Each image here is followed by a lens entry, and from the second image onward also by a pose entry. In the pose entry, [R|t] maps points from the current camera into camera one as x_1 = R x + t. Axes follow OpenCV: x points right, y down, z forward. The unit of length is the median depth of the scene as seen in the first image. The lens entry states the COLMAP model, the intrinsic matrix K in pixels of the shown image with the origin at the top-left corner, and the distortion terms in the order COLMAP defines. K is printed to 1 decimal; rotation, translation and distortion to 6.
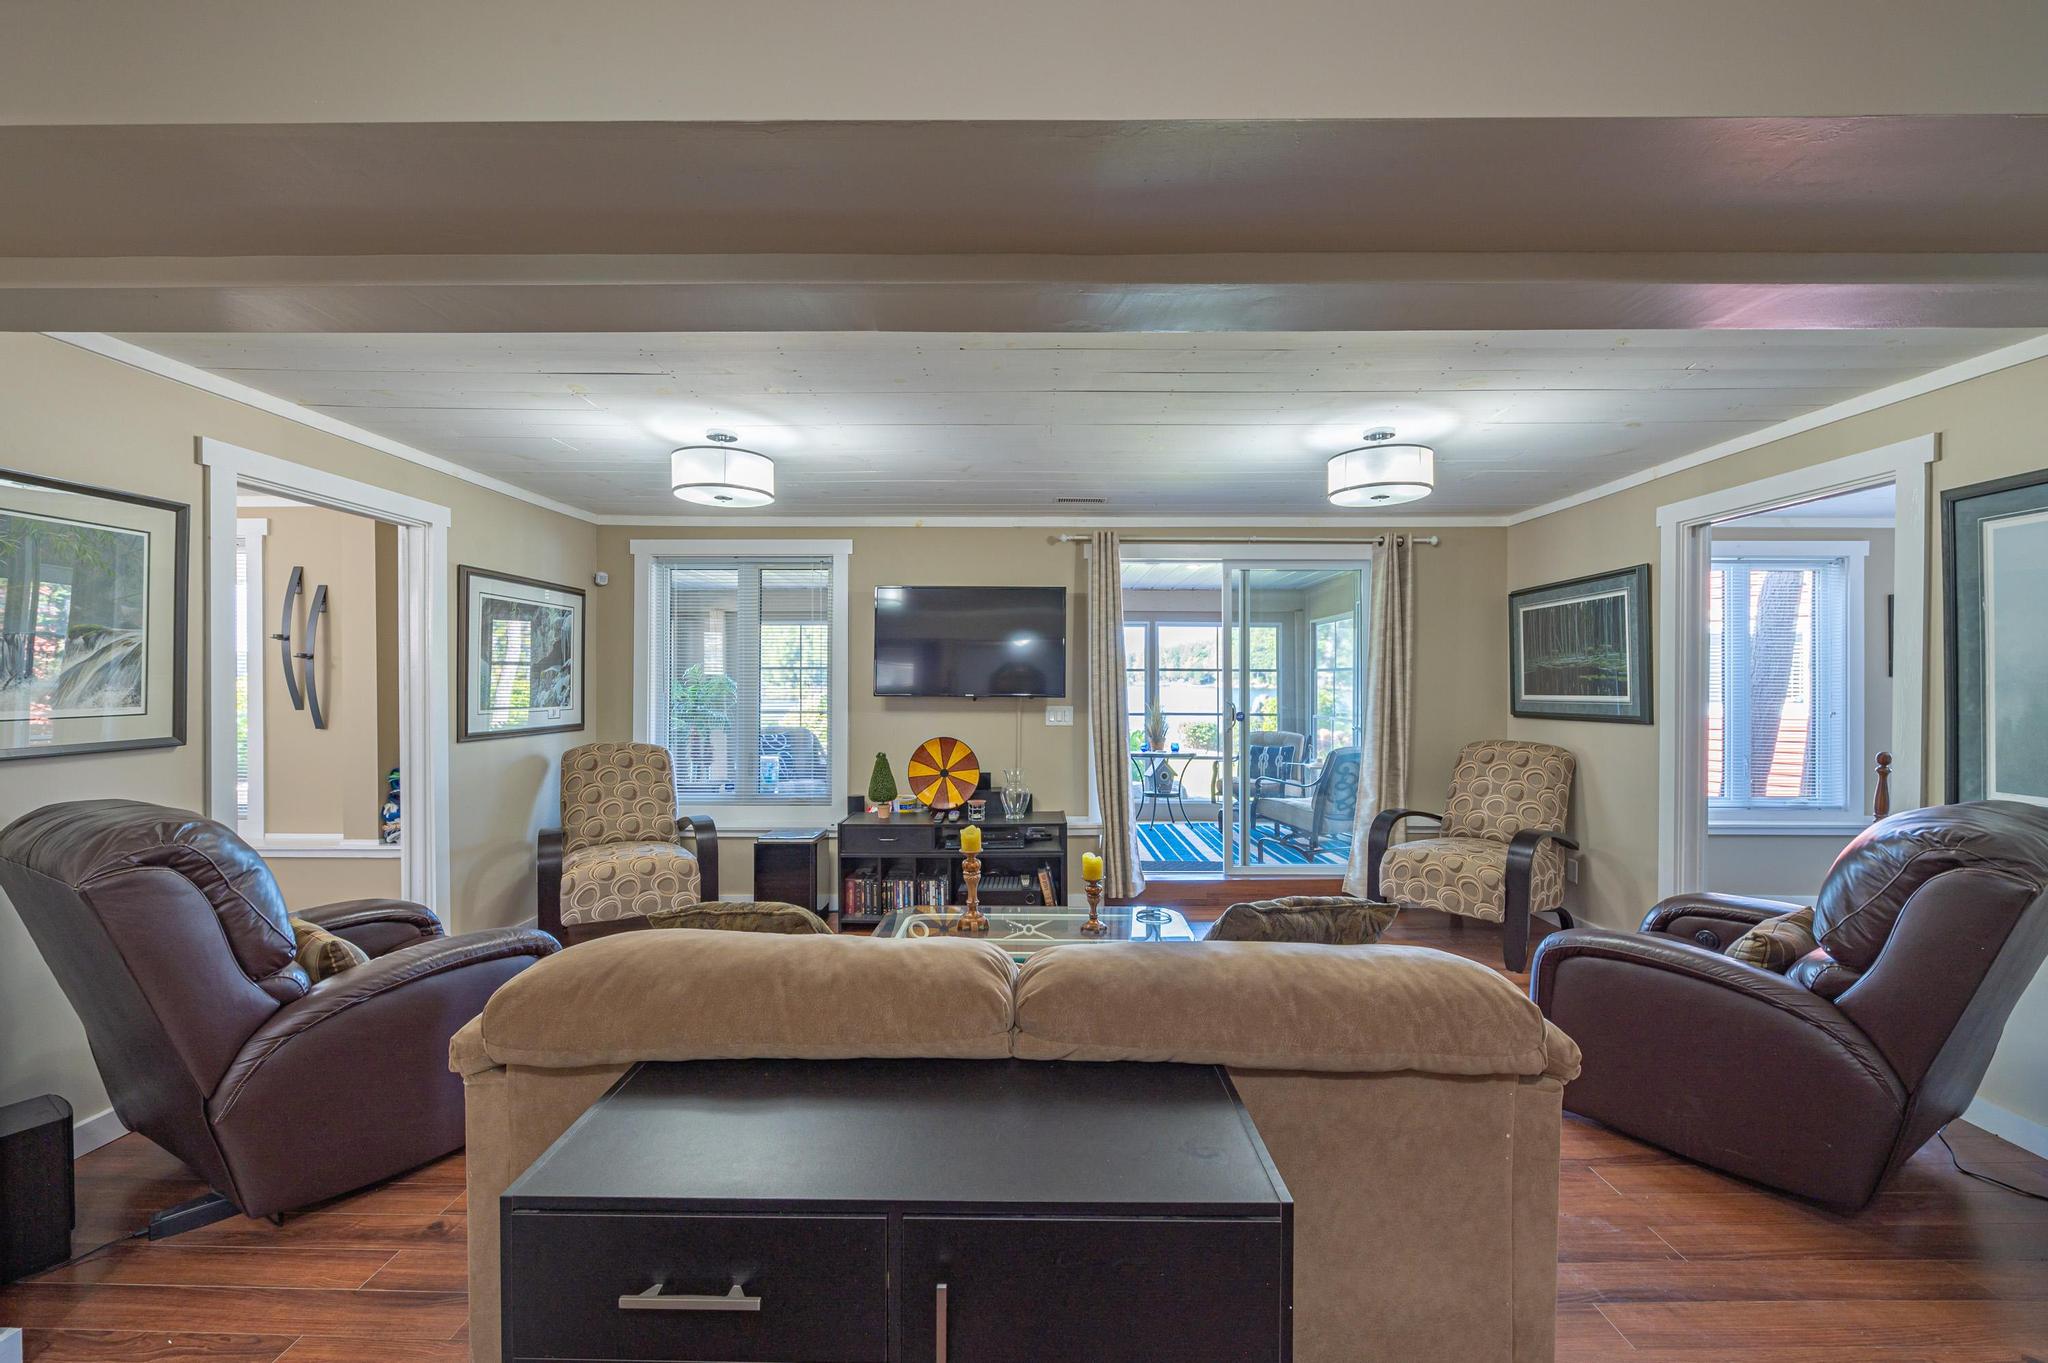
lens RADIAL K [[816.2, 0, 1017.0], [0, 816.2, 683.3], [0, 0, 1]] dist [-0.005861, -0.000463]
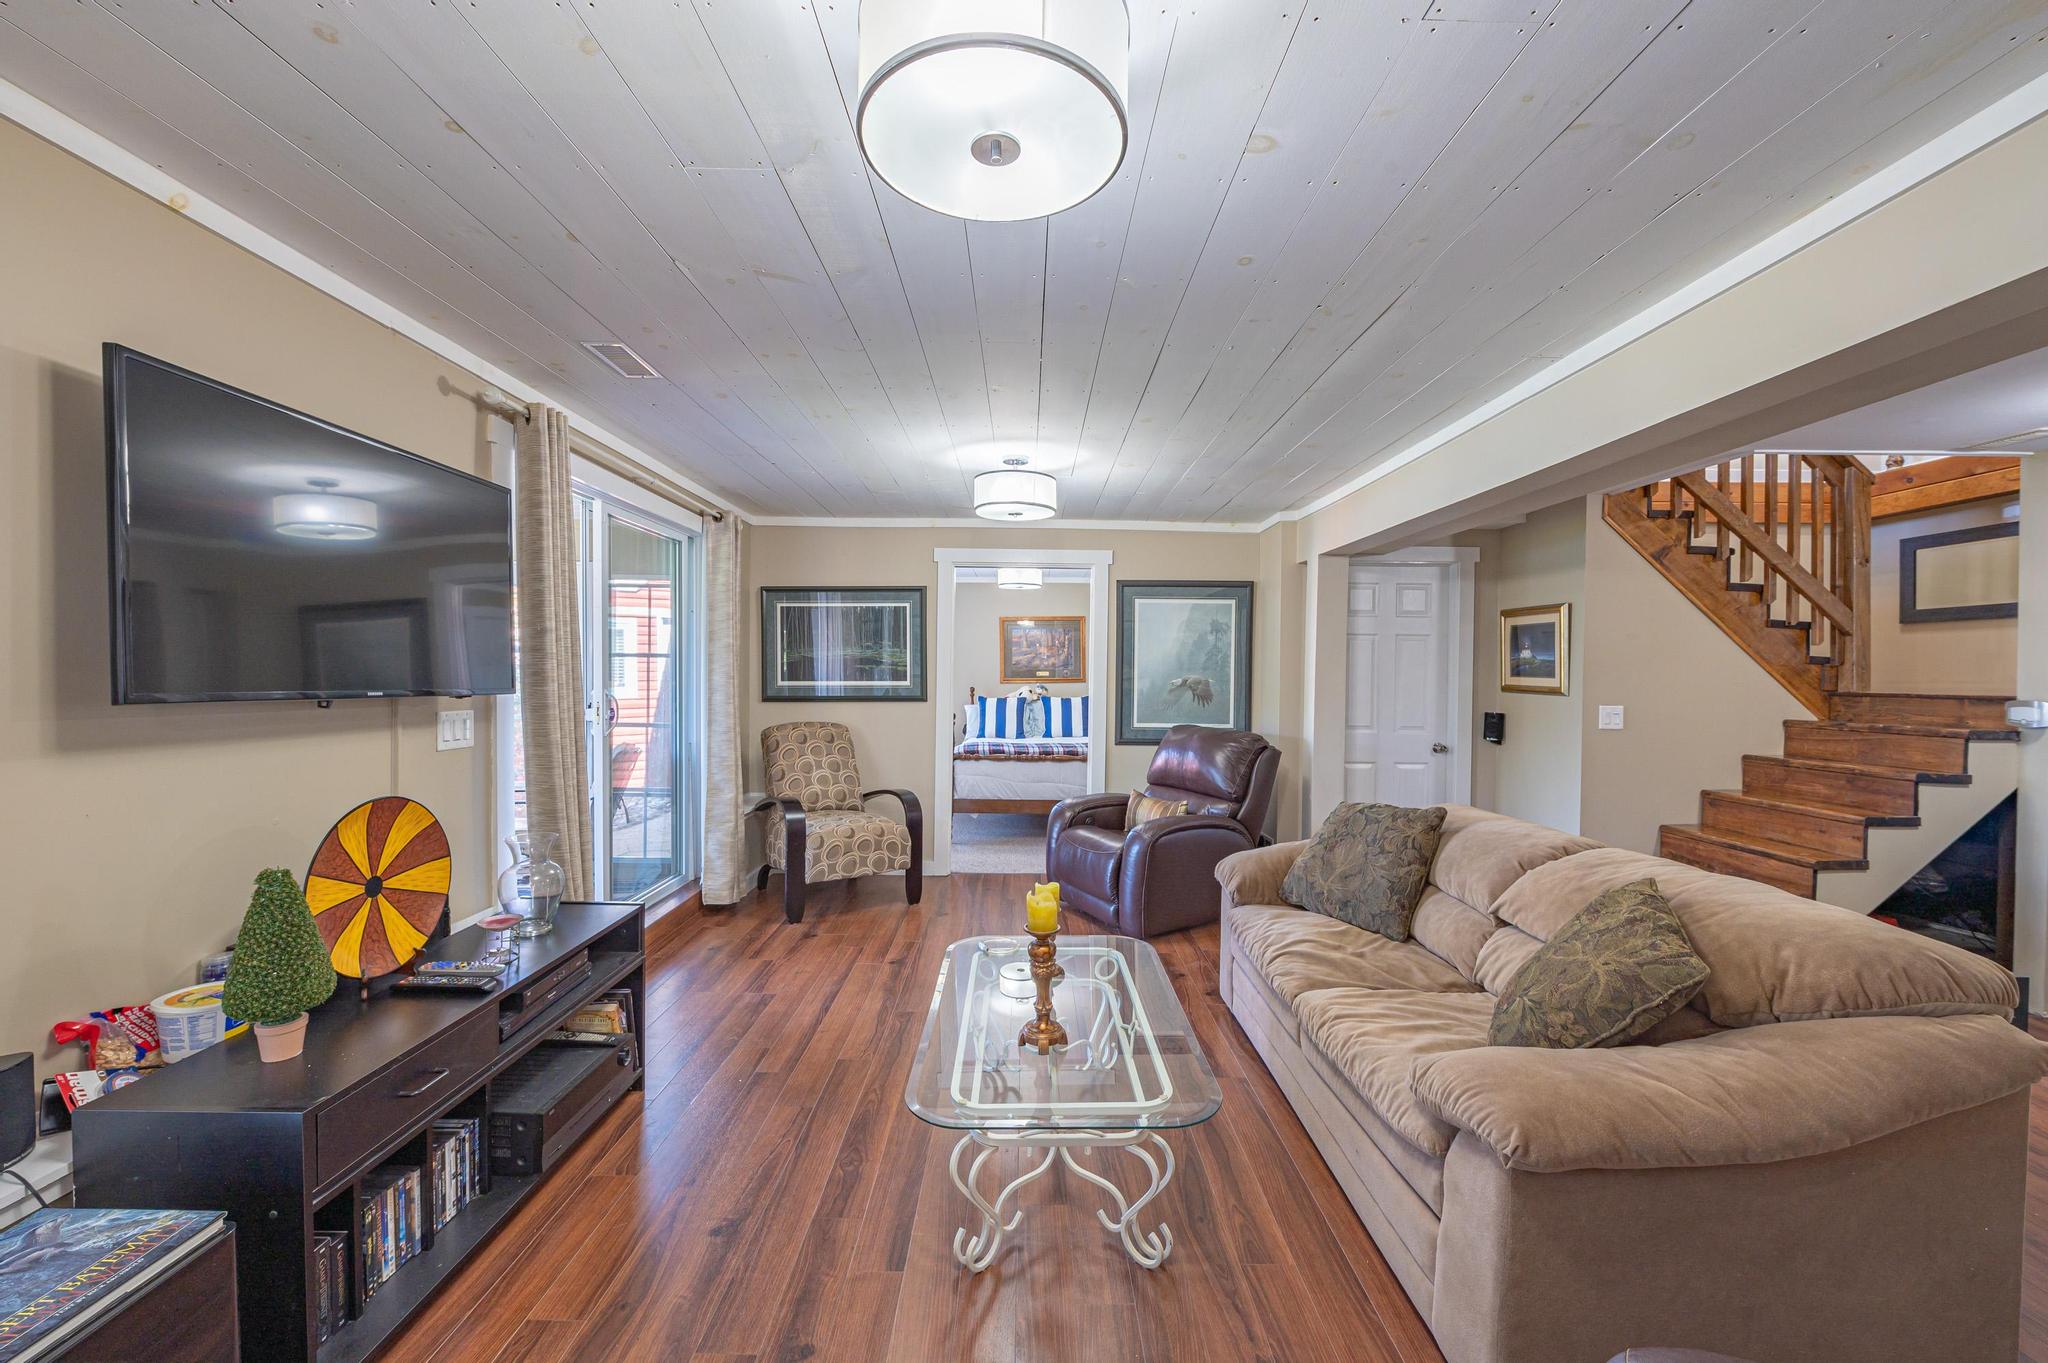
lens RADIAL K [[816.2, 0, 1011.9], [0, 816.2, 679.4], [0, 0, 1]] dist [-0.005861, -0.000463]
pose [[-0.016780, -0.006358, 0.999839, -0.509899], [-0.006825, 0.999957, 0.006245, 0.002381], [-0.999836, -0.006719, -0.016823, 0.708231]]
